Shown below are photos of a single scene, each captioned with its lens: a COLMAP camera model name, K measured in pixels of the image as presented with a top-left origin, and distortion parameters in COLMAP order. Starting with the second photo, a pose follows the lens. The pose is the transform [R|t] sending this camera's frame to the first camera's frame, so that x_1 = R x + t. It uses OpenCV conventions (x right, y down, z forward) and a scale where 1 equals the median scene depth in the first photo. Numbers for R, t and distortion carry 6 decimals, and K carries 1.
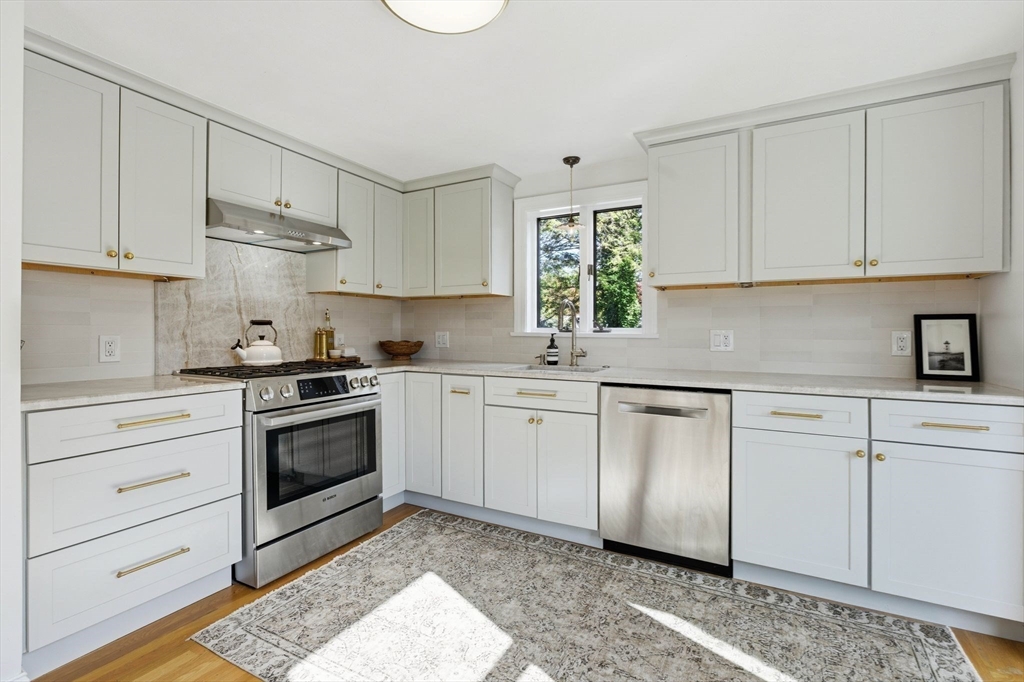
lens RADIAL K [[462.4, 0, 512.9], [0, 462.4, 330.0], [0, 0, 1]] dist [-0.005140, 0.000358]
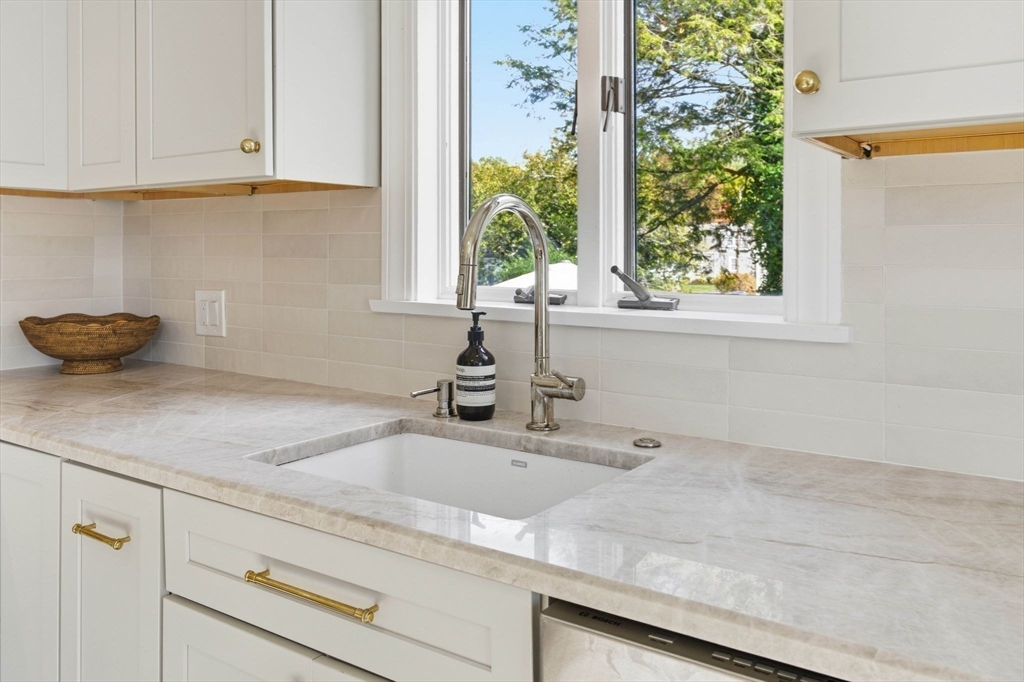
lens RADIAL K [[825.3, 0, 511.9], [0, 825.3, 249.3], [0, 0, 1]] dist [-0.009681, -0.001480]
pose [[0.994128, -0.000747, -0.108212, 0.194225], [0.000756, 1.000000, 0.000045, -0.037712], [0.108212, -0.000126, 0.994128, 0.568321]]
